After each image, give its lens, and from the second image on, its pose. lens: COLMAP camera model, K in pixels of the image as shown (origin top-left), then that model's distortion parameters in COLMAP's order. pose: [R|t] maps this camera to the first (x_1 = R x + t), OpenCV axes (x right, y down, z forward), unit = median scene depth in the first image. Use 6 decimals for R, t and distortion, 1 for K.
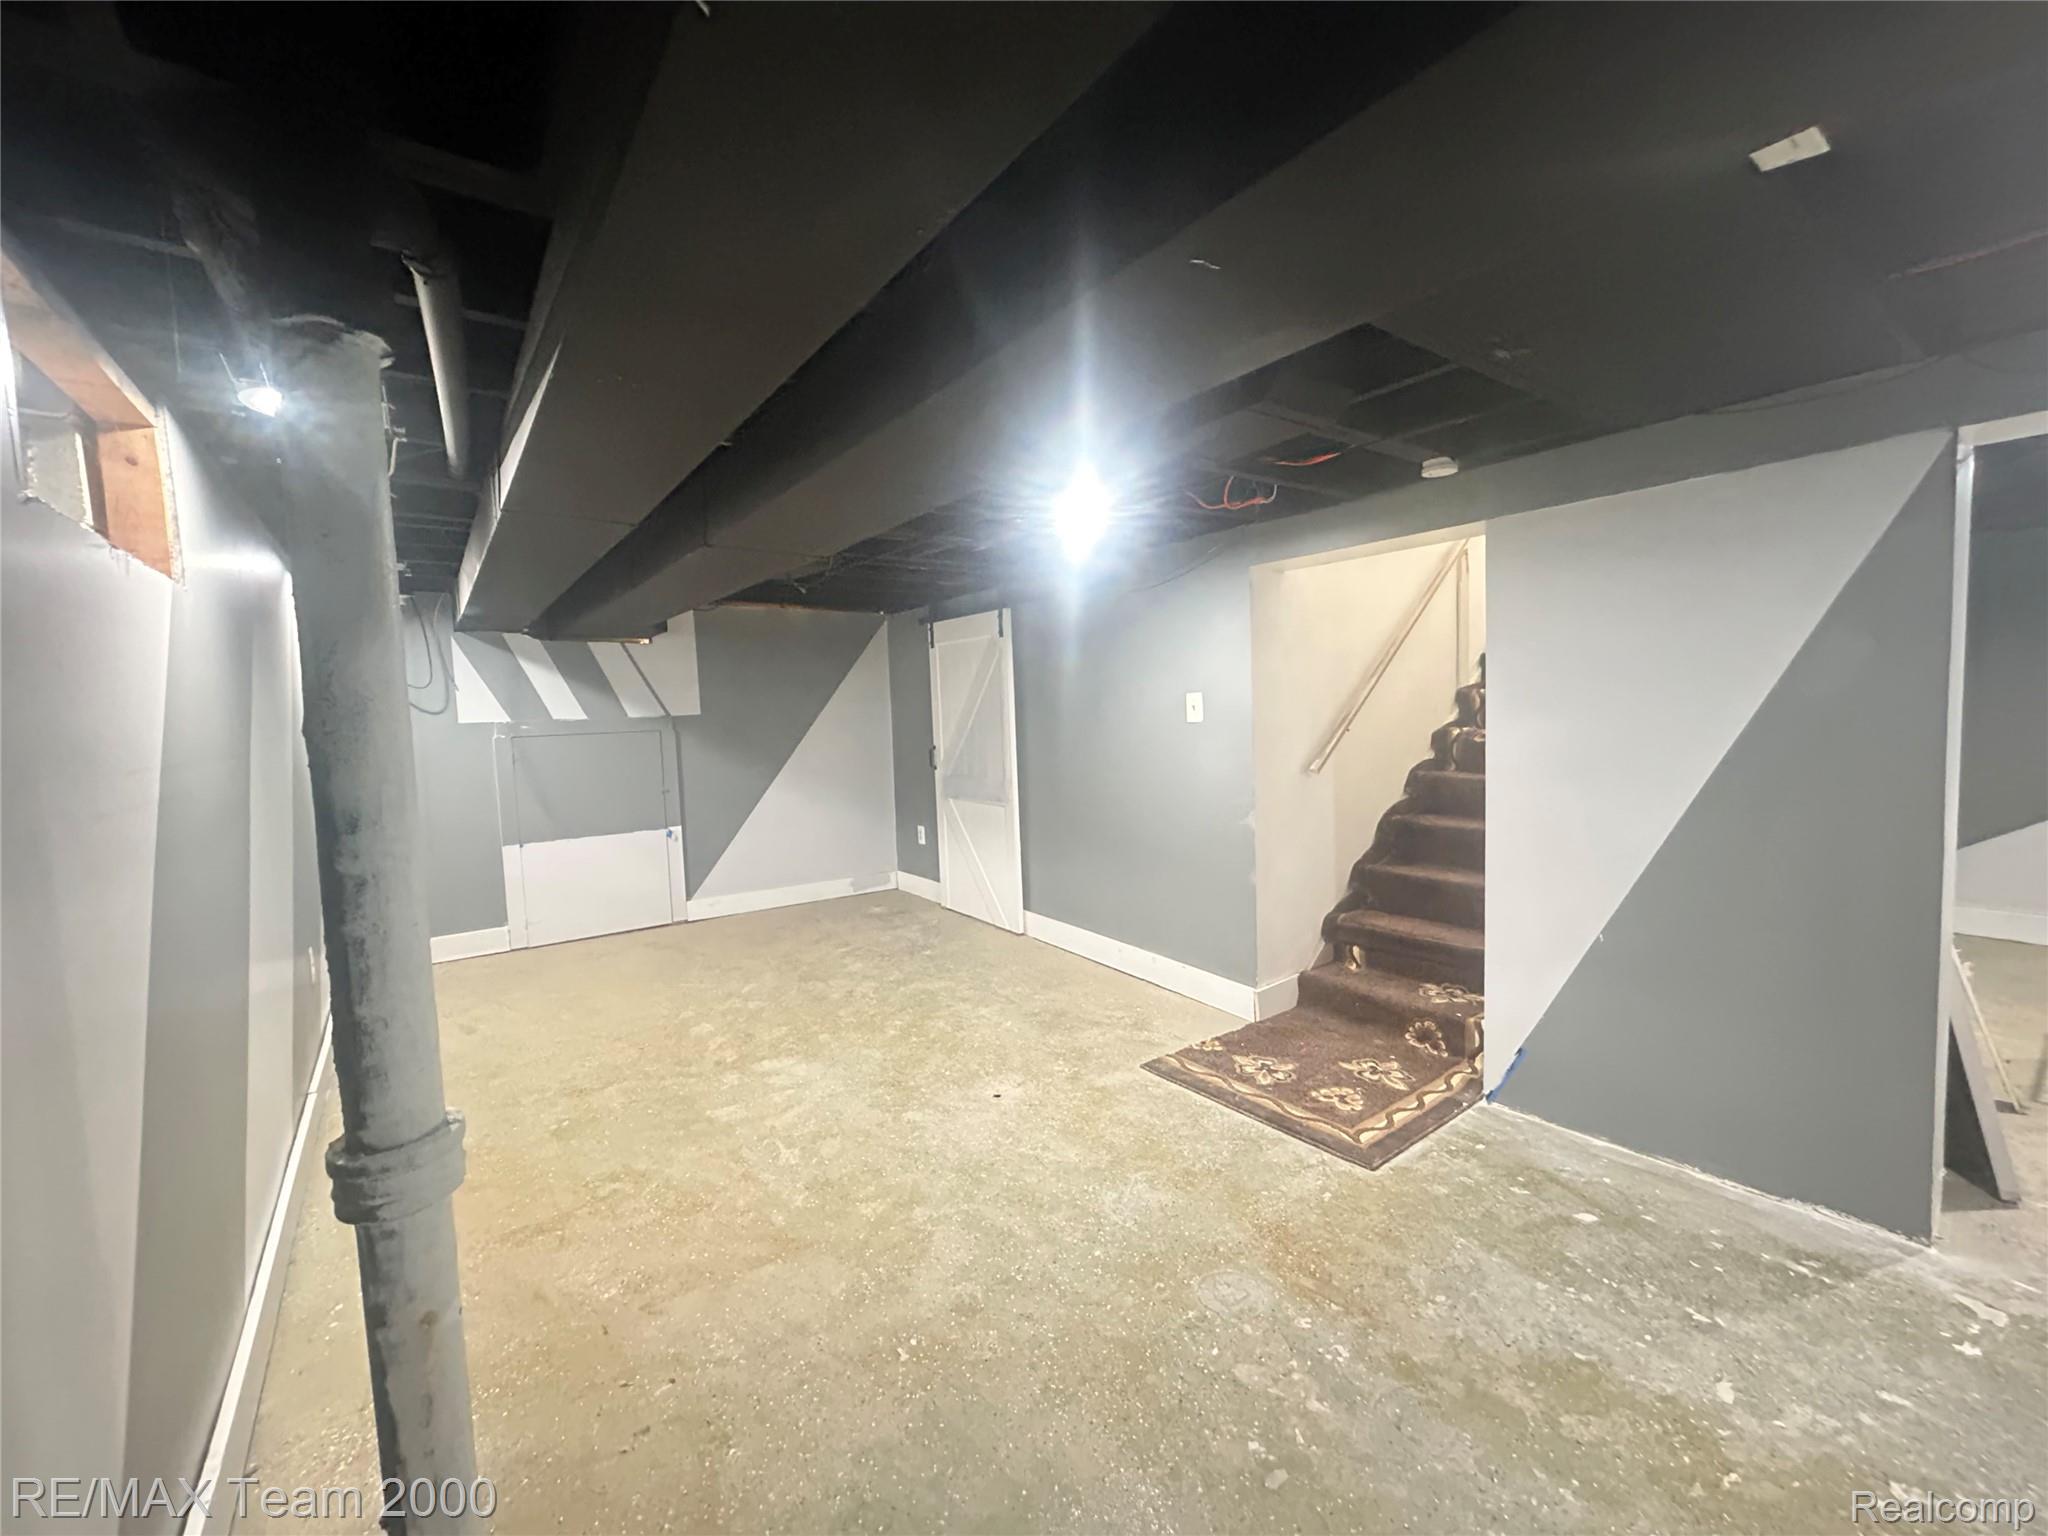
lens RADIAL K [[829.1, 0, 1031.3], [0, 829.1, 767.4], [0, 0, 1]] dist [-0.000193, 0.000732]
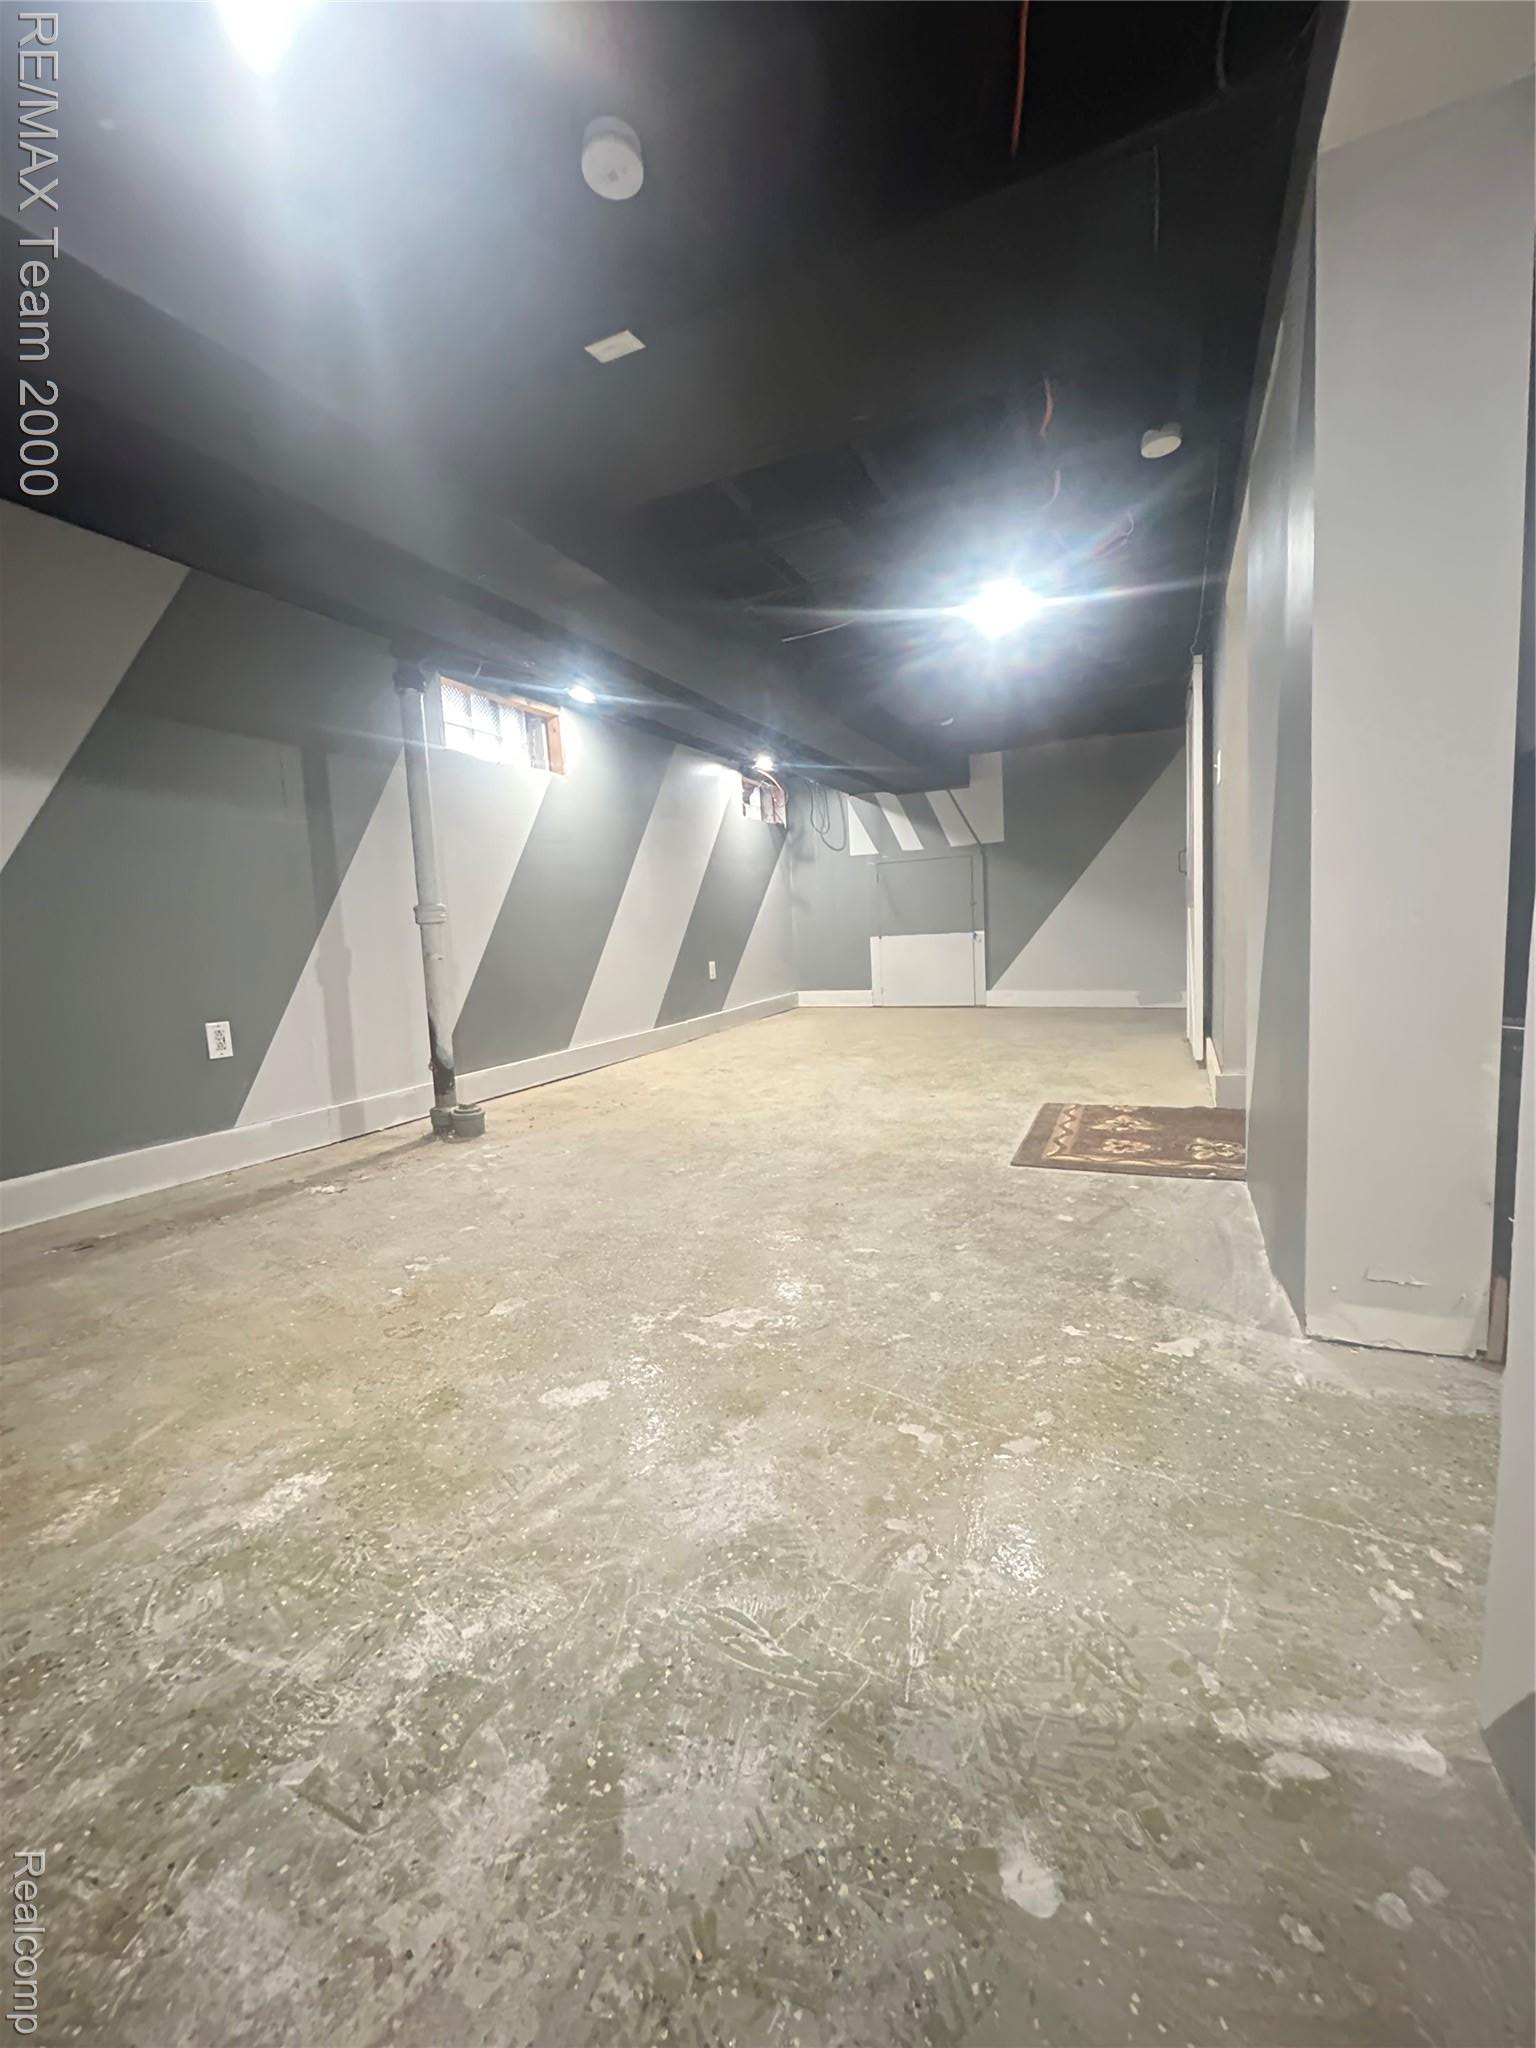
lens RADIAL K [[829.1, 0, 764.7], [0, 829.1, 1023.4], [0, 0, 1]] dist [-0.000193, 0.000732]
pose [[0.477070, 0.107005, -0.872327, 0.961087], [-0.032526, 0.994030, 0.104146, 0.158019], [0.878263, -0.021311, 0.477702, 0.154862]]
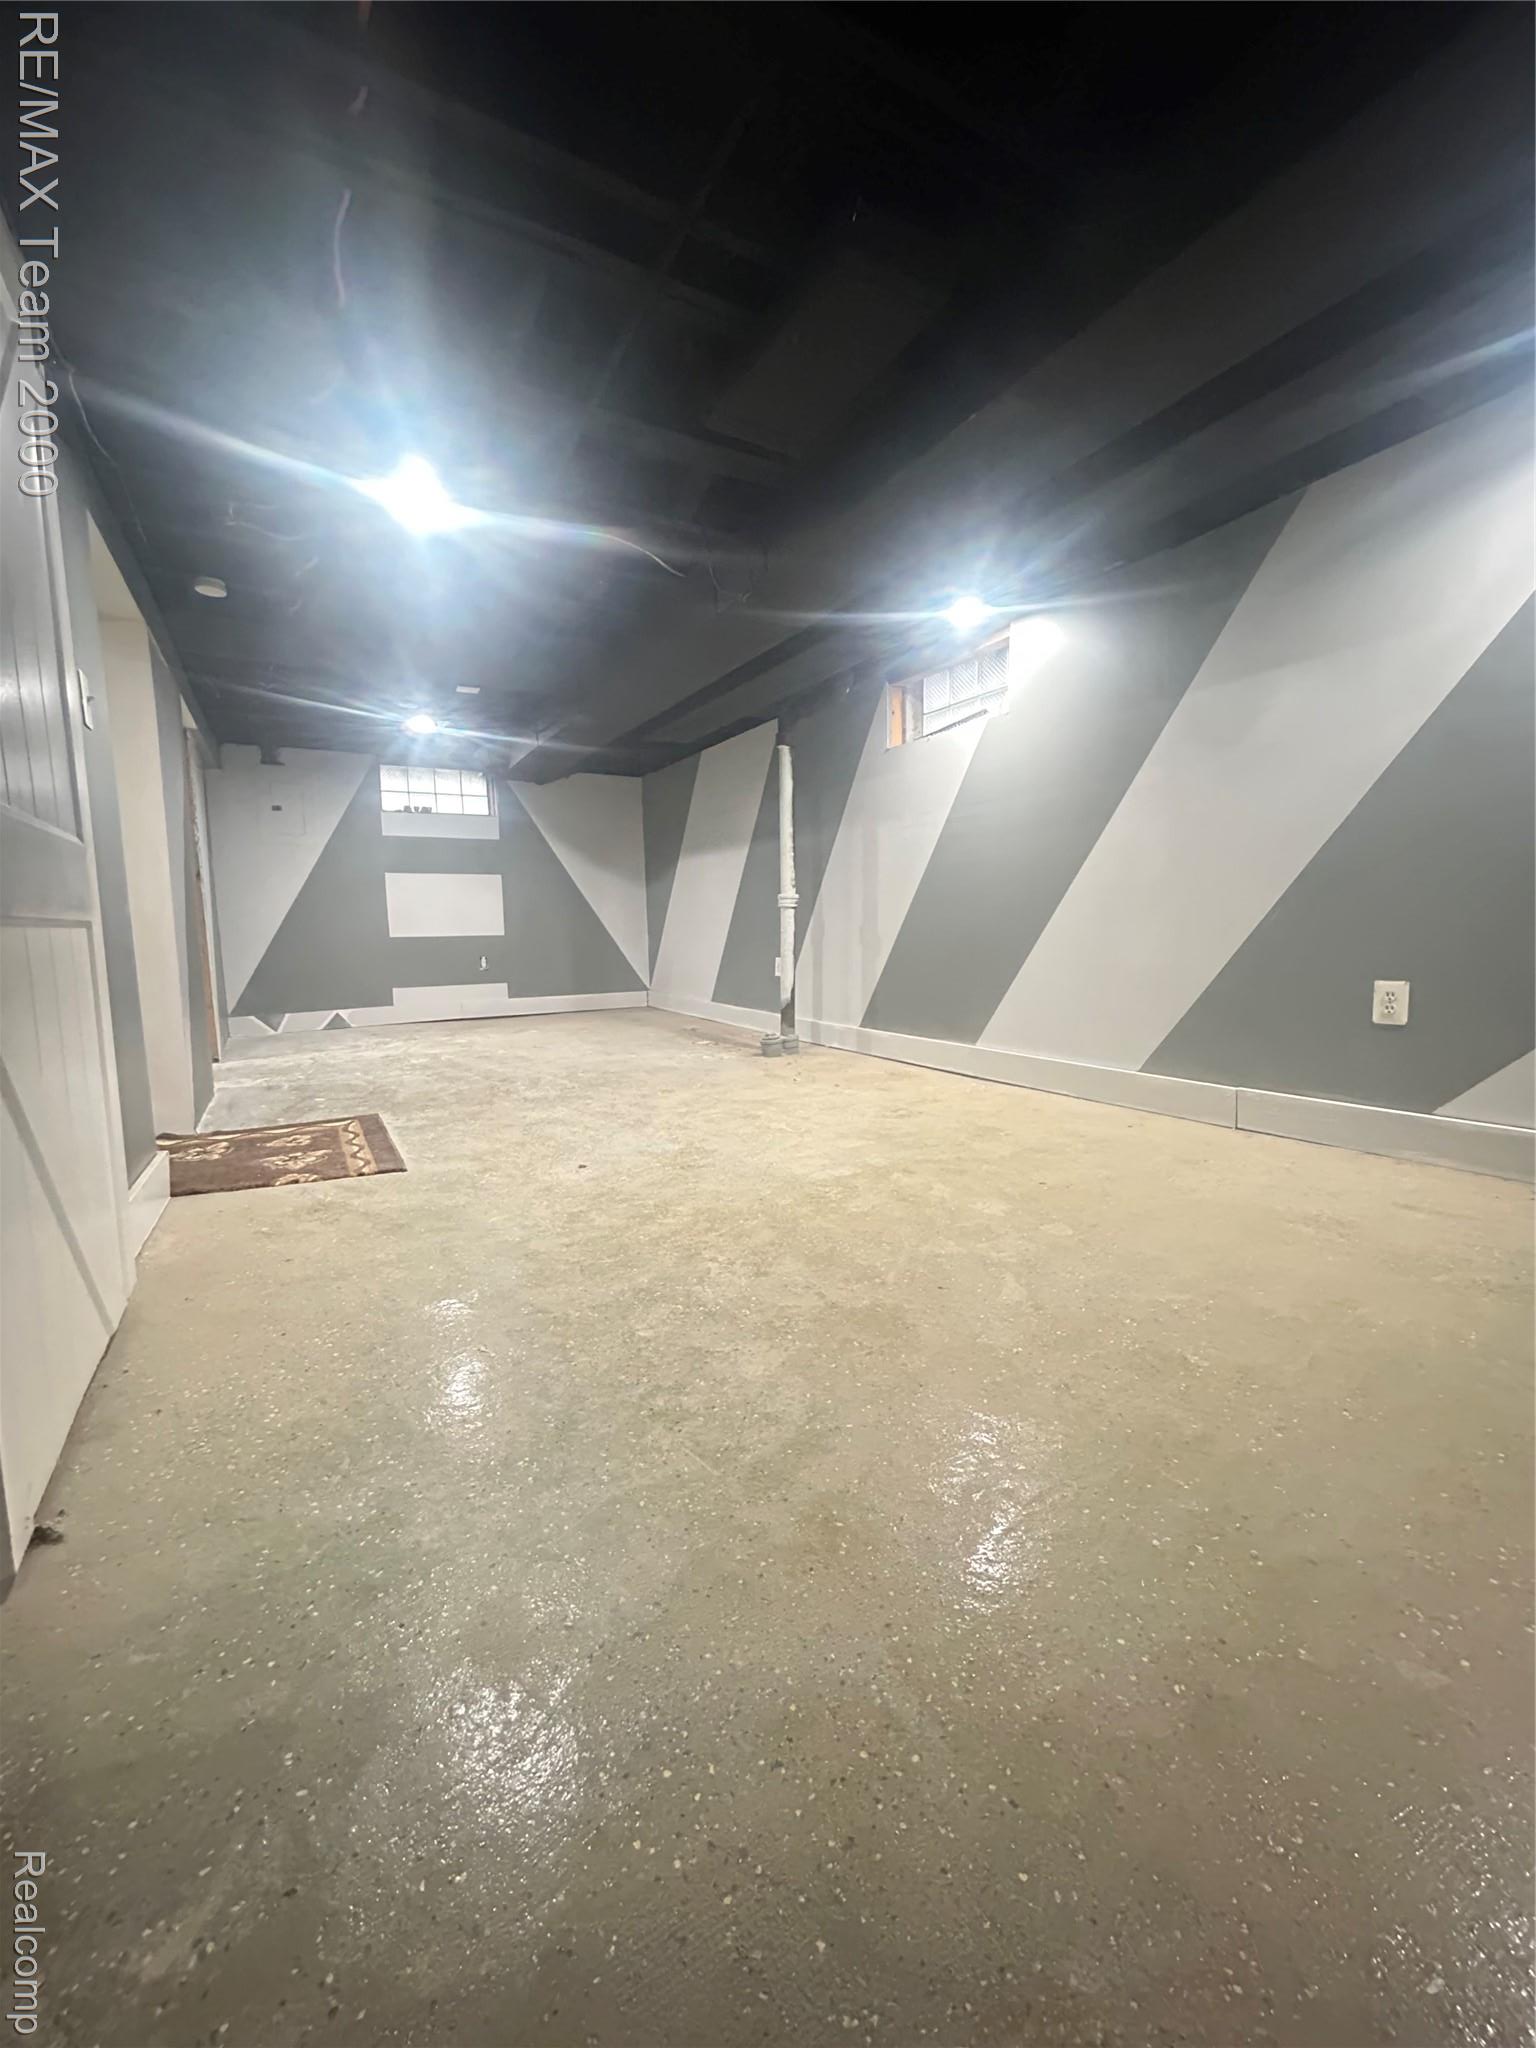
lens RADIAL K [[829.1, 0, 777.9], [0, 829.1, 1020.7], [0, 0, 1]] dist [-0.000193, 0.000732]
pose [[-0.992488, 0.039460, 0.115803, -0.379982], [0.060473, 0.981066, 0.183990, 0.075640], [-0.106350, 0.189611, -0.976083, 1.877415]]
